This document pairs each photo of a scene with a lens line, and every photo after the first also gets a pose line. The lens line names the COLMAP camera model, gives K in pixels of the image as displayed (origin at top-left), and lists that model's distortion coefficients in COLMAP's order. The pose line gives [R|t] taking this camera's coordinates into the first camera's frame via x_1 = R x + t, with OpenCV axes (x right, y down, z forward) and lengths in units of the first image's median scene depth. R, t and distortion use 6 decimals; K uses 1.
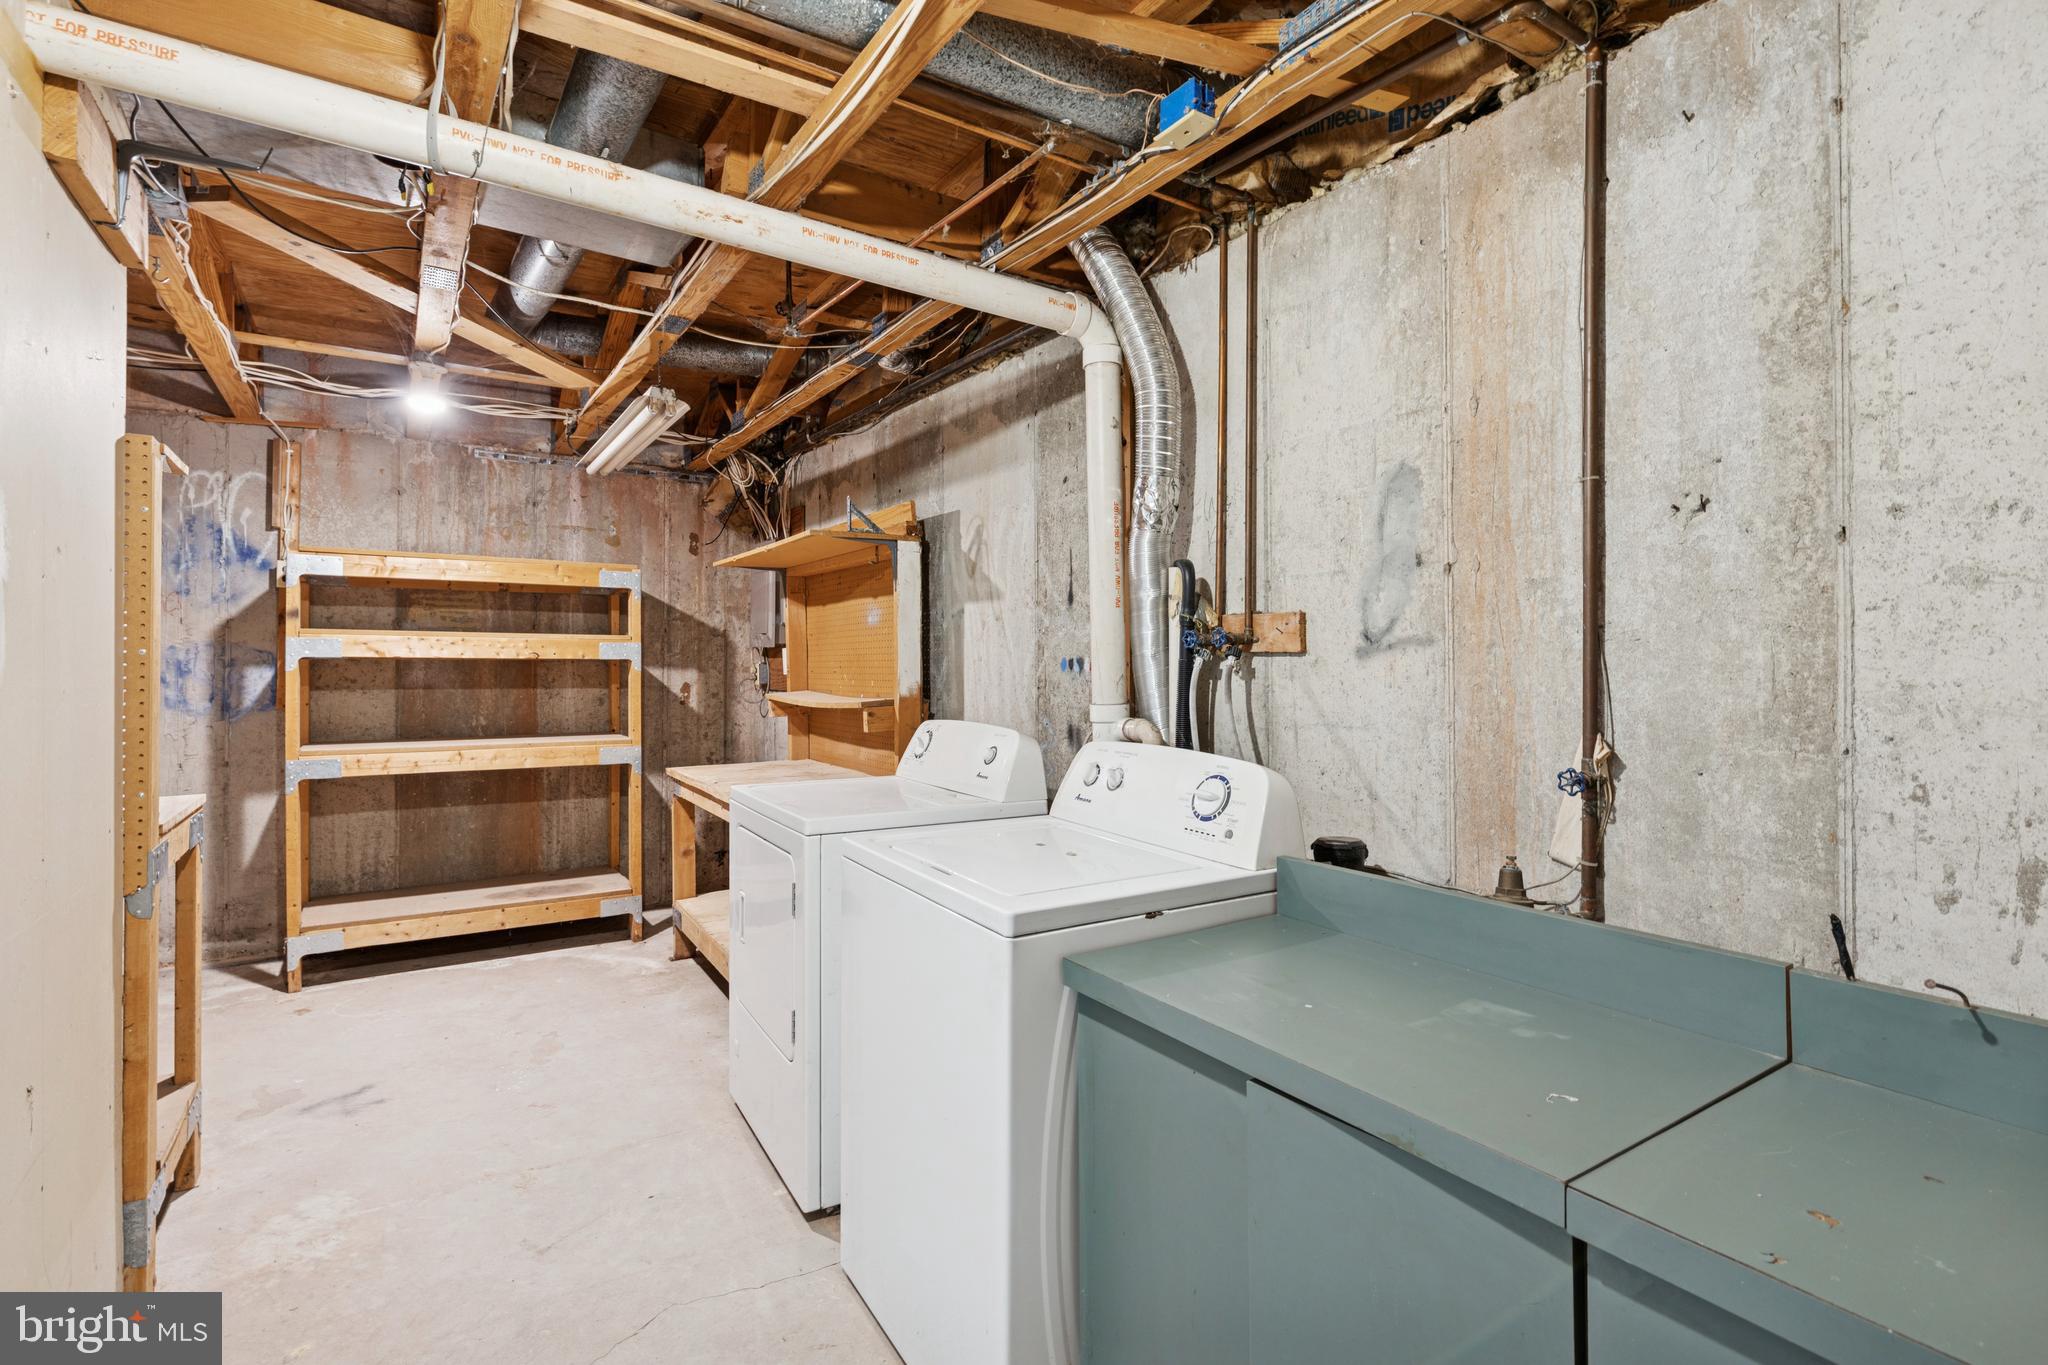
lens RADIAL K [[958.5, 0, 1024.0], [0, 958.5, 682.5], [0, 0, 1]] dist [0.000602, -0.000033]
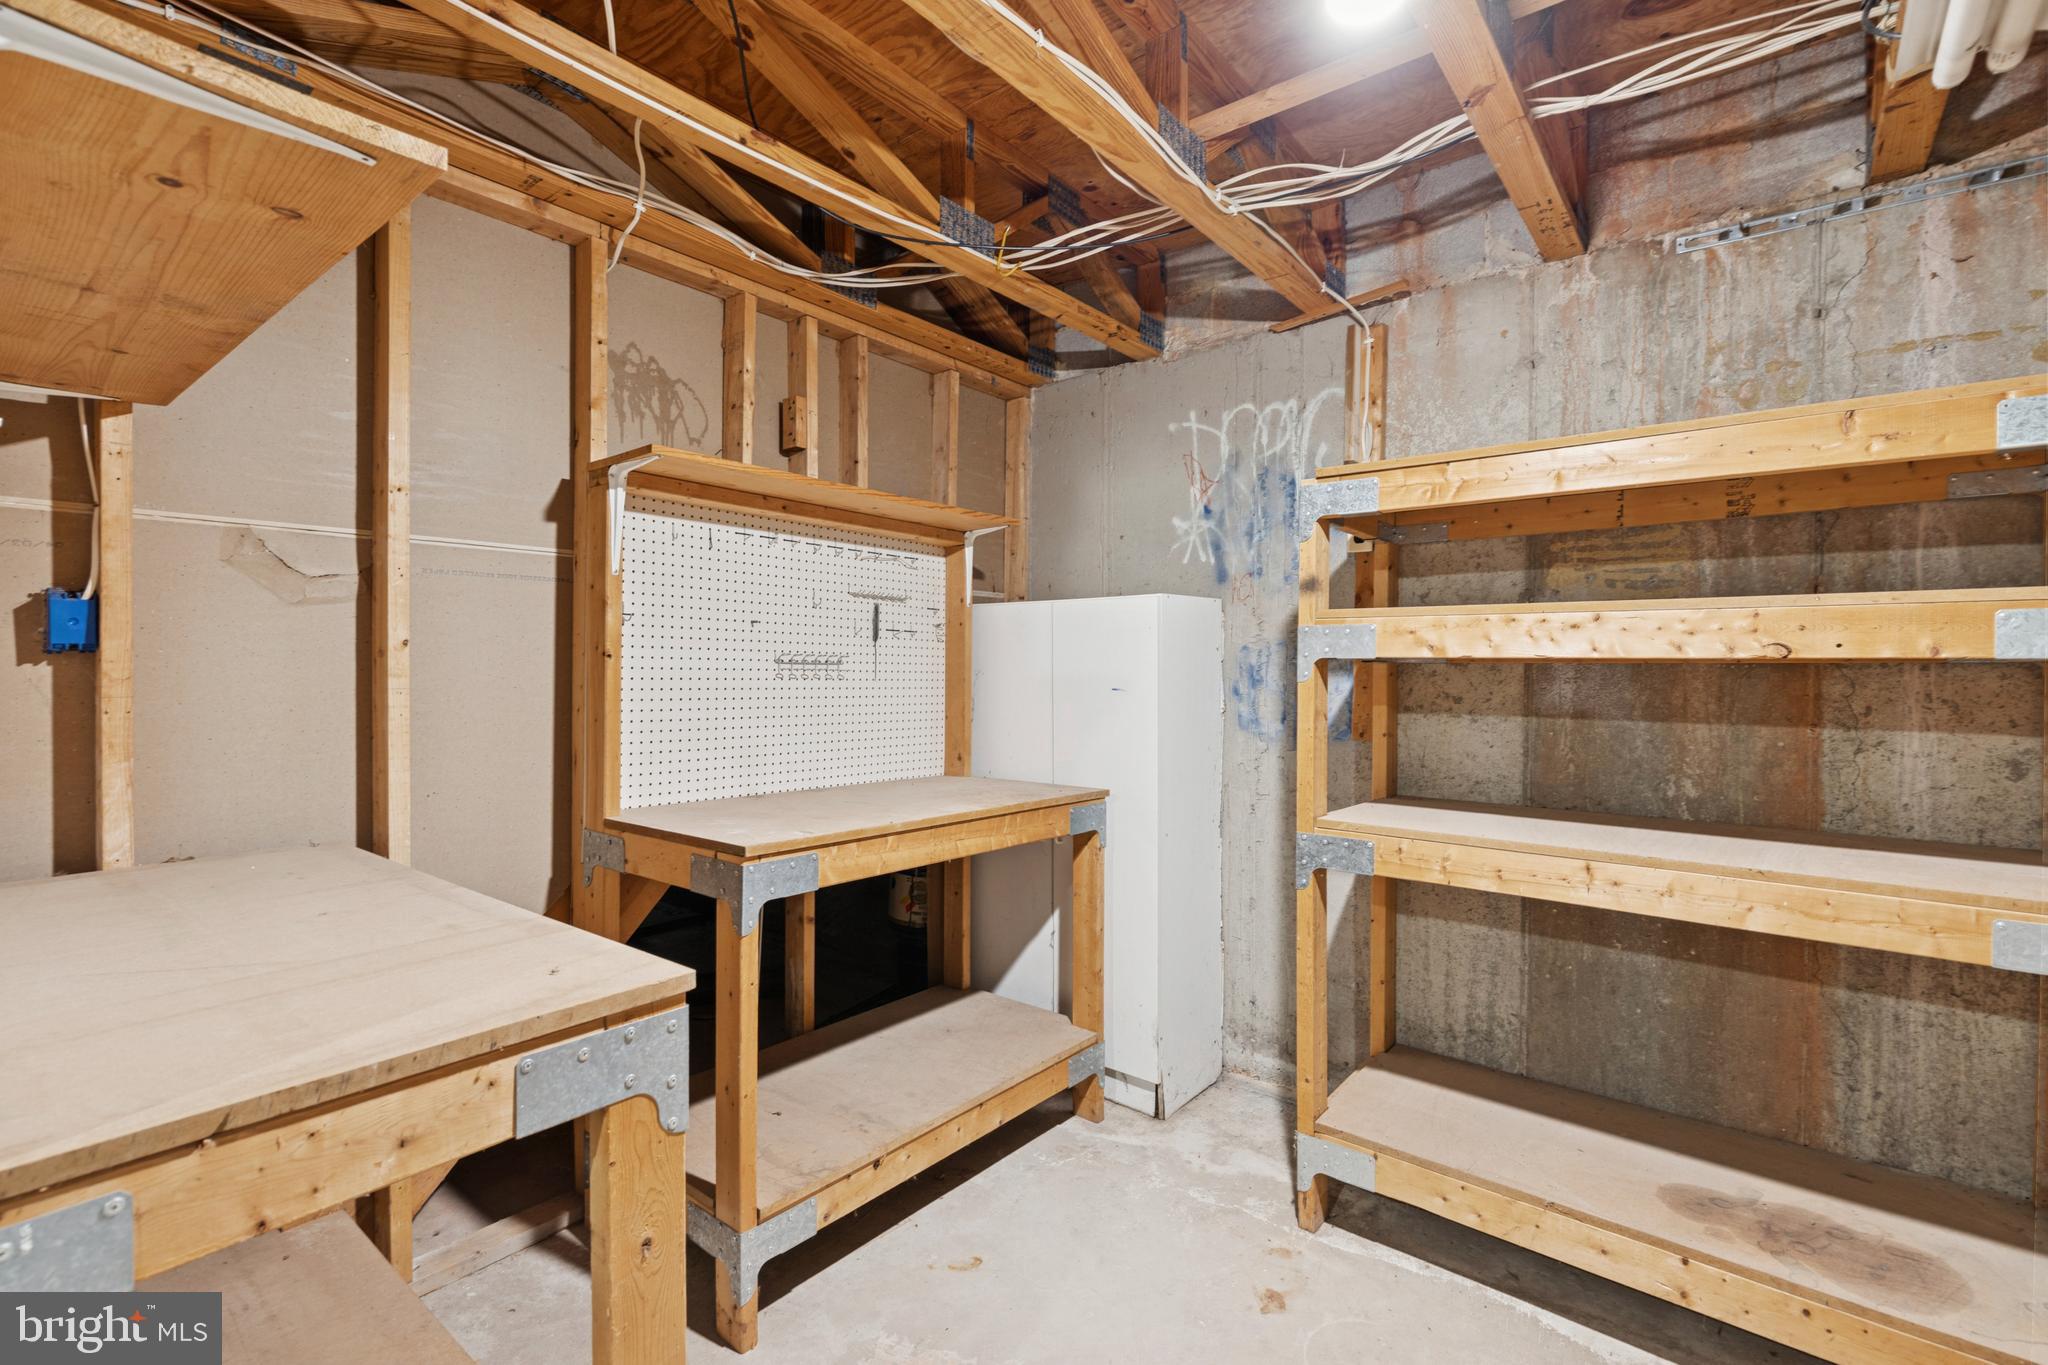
lens RADIAL K [[926.9, 0, 1030.0], [0, 926.9, 659.8], [0, 0, 1]] dist [0.017885, -0.012240]
pose [[0.308857, -0.008877, -0.951067, -0.229205], [-0.020962, 0.999650, -0.016137, -0.011170], [0.950877, 0.024920, 0.308563, 0.562011]]
